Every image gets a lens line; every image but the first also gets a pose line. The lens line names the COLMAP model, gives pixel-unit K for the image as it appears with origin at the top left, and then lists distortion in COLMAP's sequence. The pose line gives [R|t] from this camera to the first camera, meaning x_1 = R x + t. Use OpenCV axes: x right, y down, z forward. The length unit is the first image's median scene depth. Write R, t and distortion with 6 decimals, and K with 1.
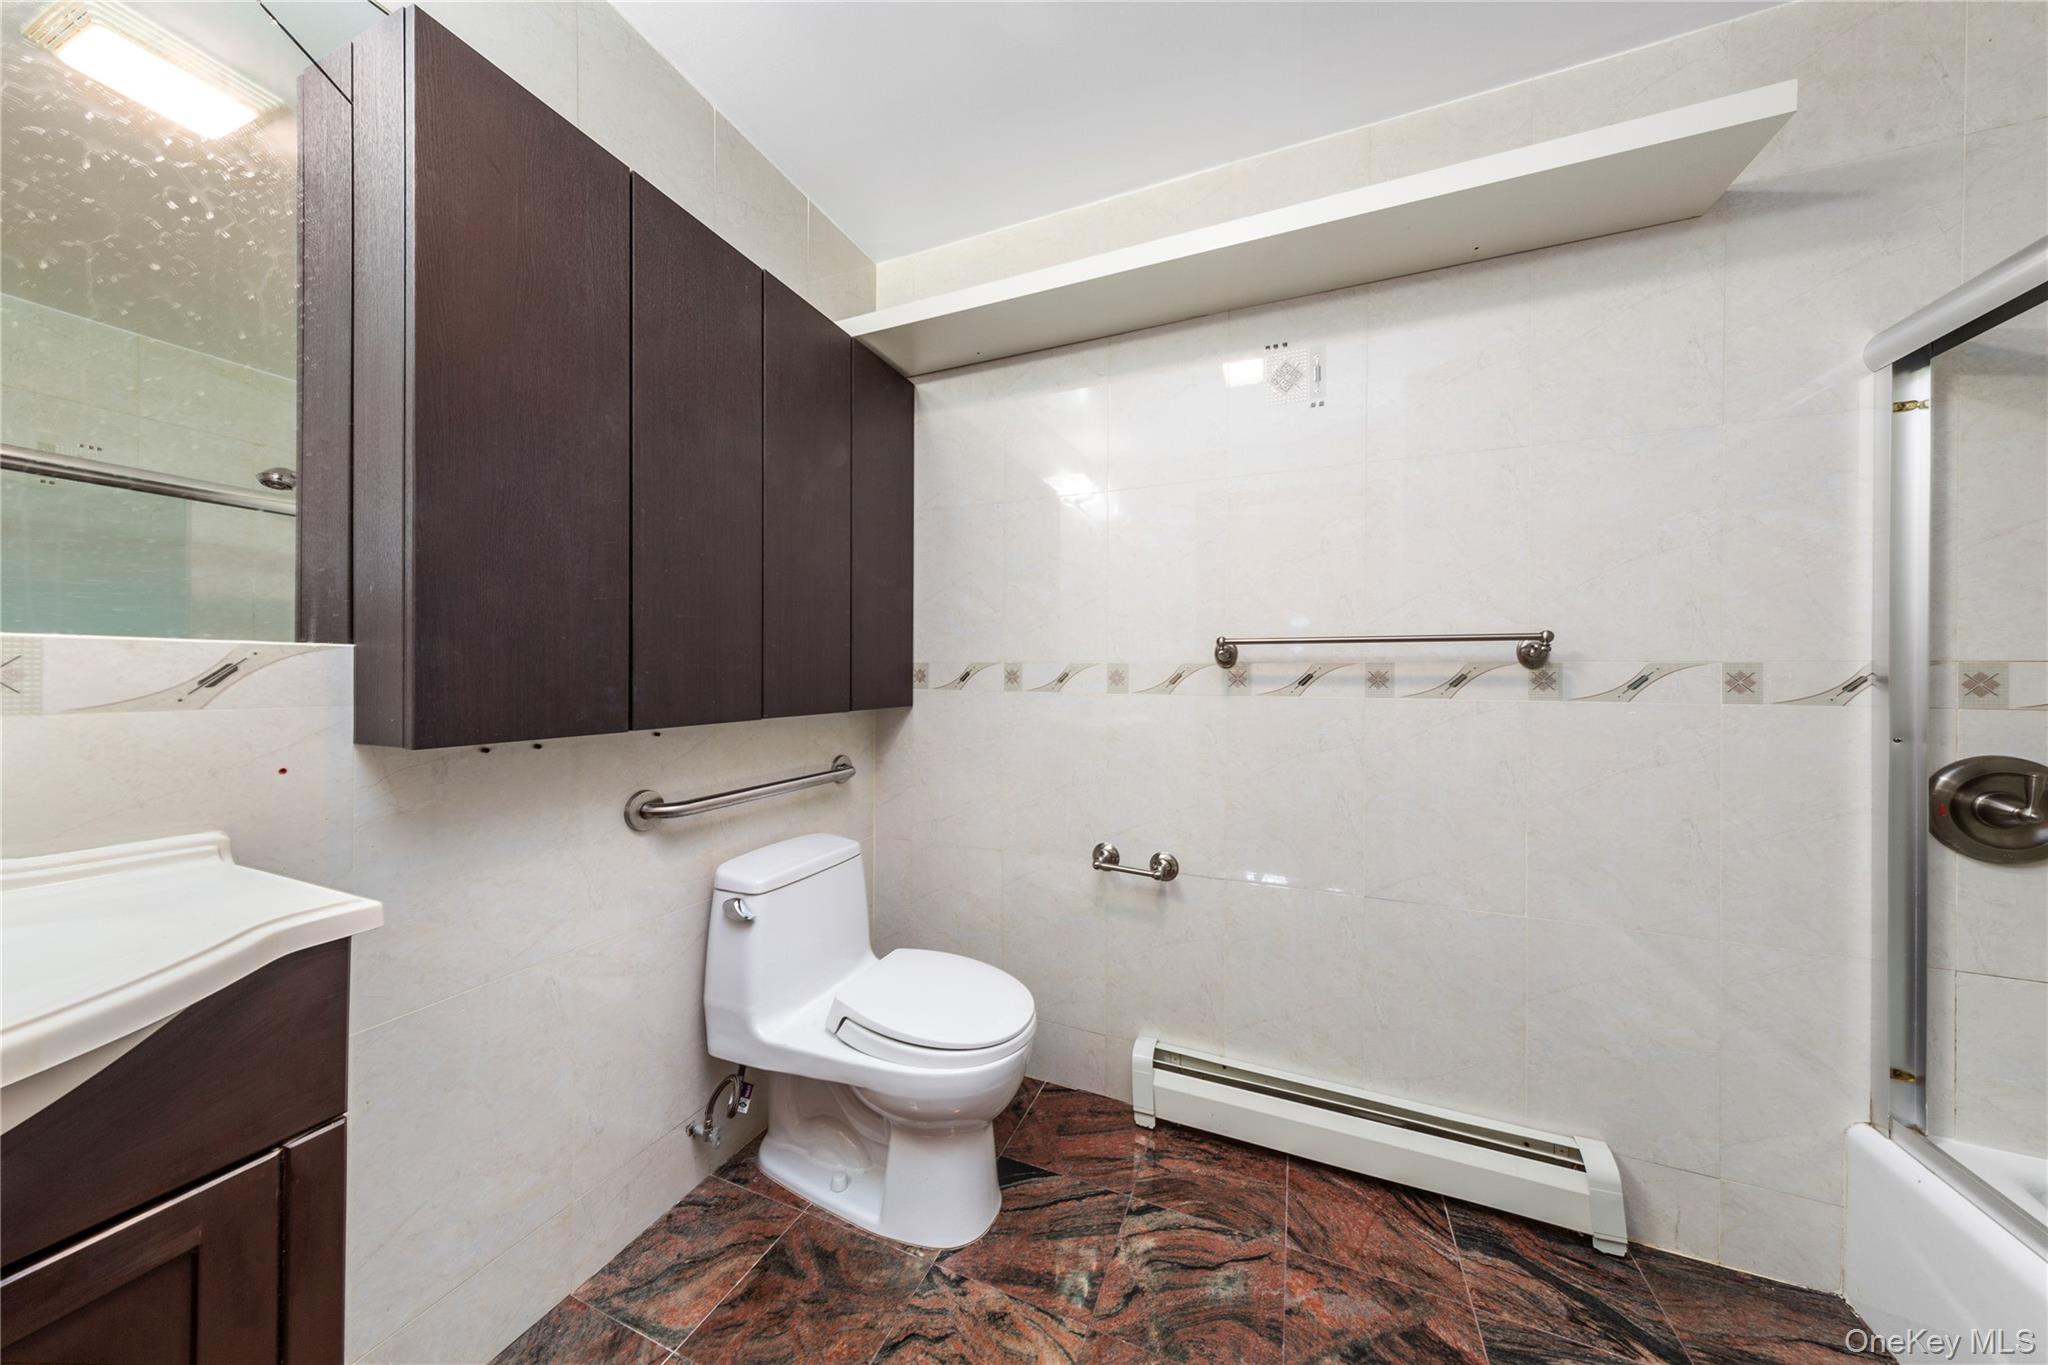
lens RADIAL K [[649.0, 0, 1026.3], [0, 649.0, 674.4], [0, 0, 1]] dist [0.005289, -0.000449]
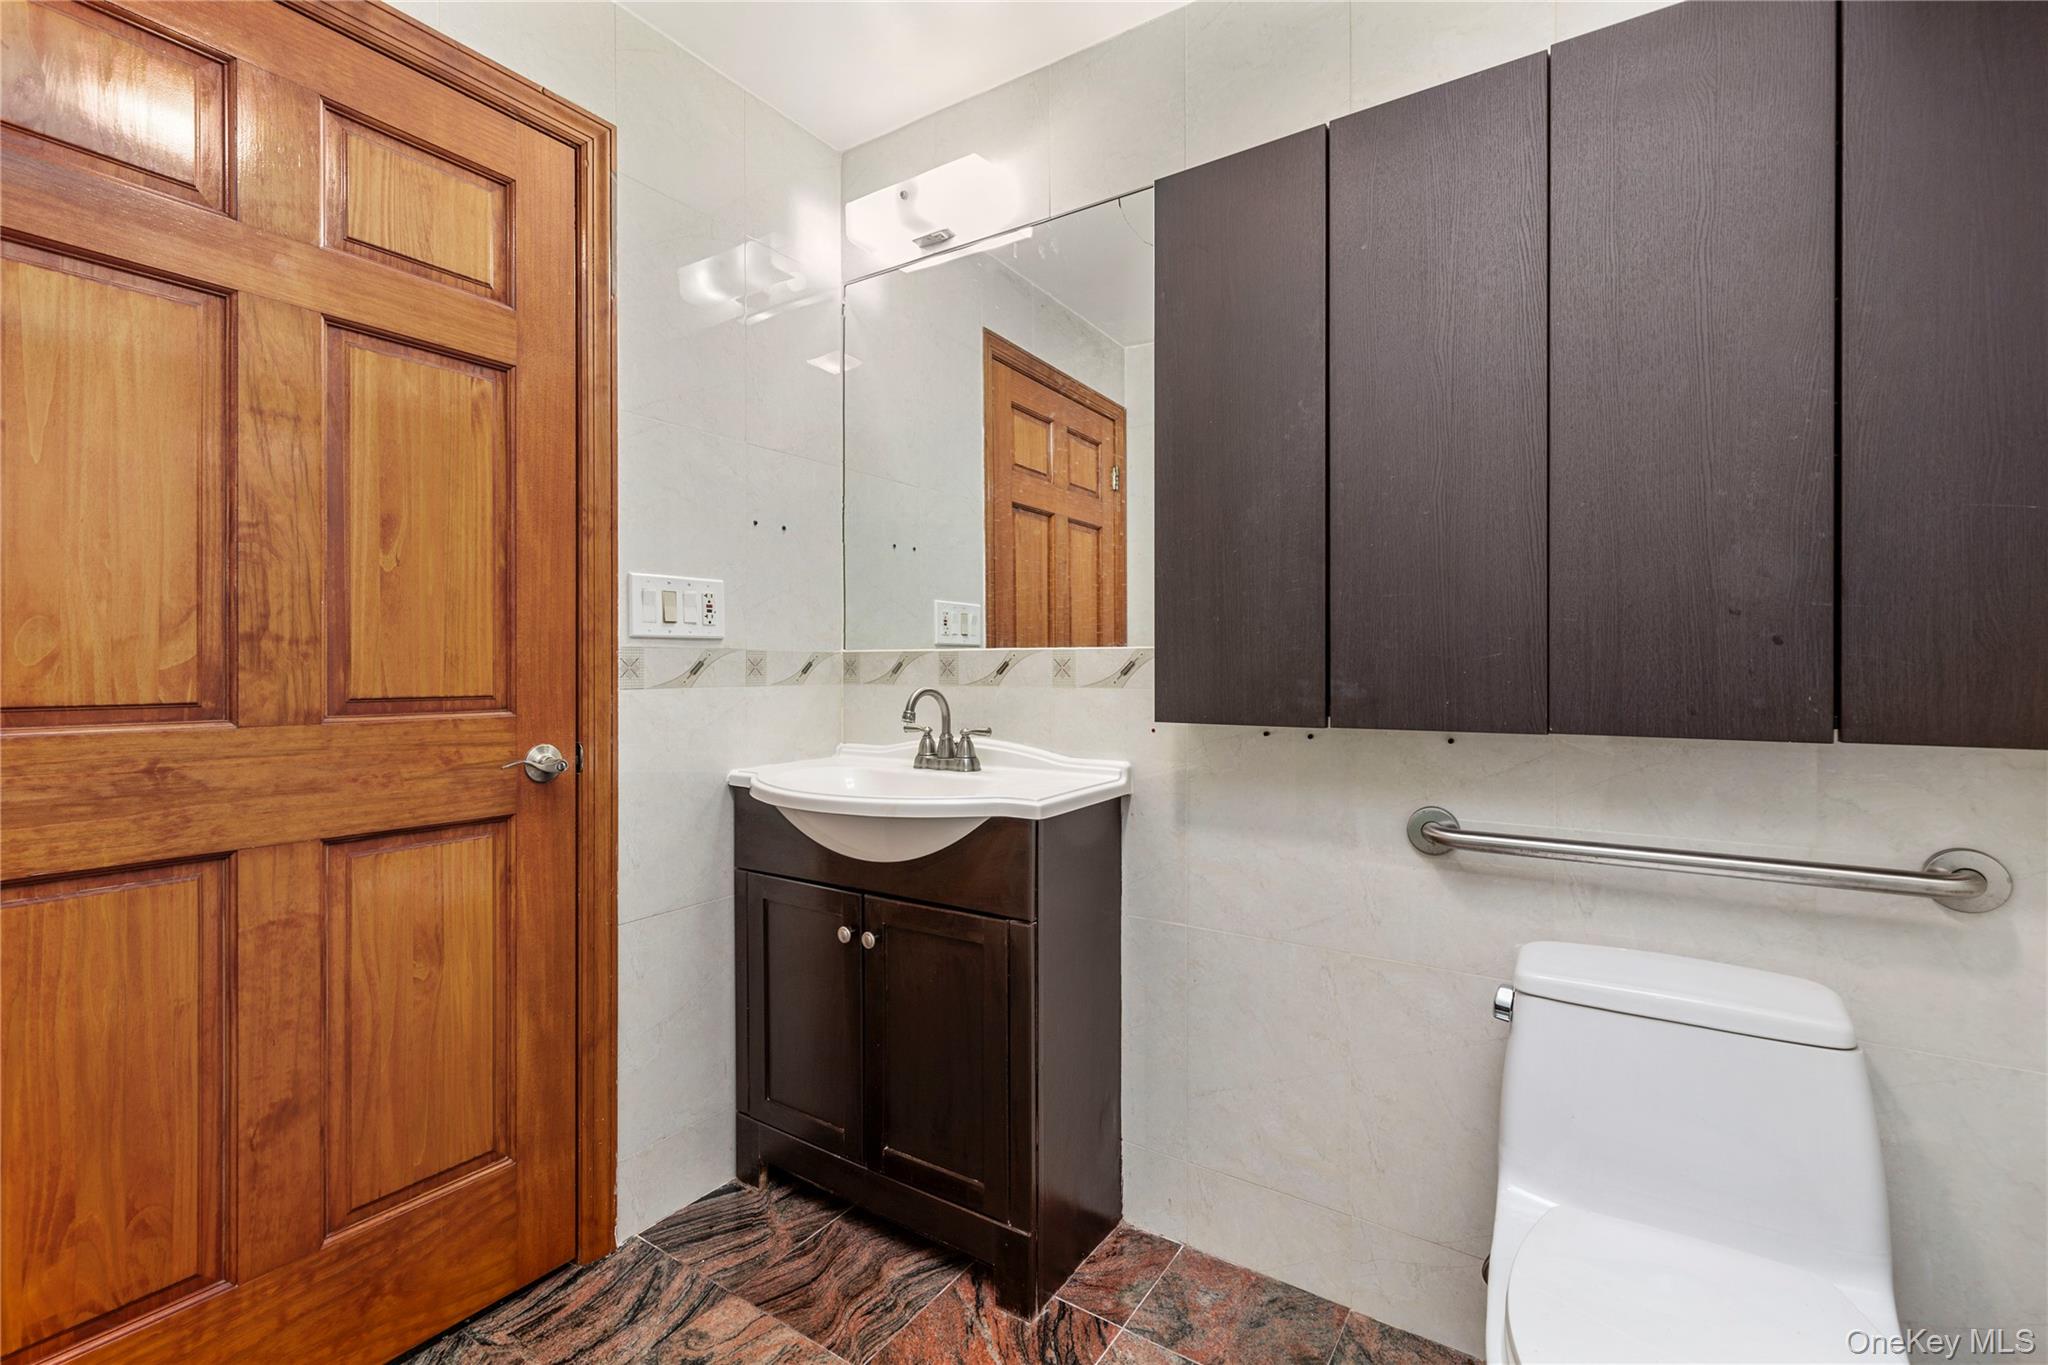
lens RADIAL K [[898.0, 0, 1028.7], [0, 898.0, 674.0], [0, 0, 1]] dist [-0.002107, -0.000122]
pose [[-0.188234, 0.005531, -0.982109, 0.633742], [0.001943, 0.999984, 0.005259, 0.003203], [0.982122, -0.000918, -0.188241, 0.724759]]
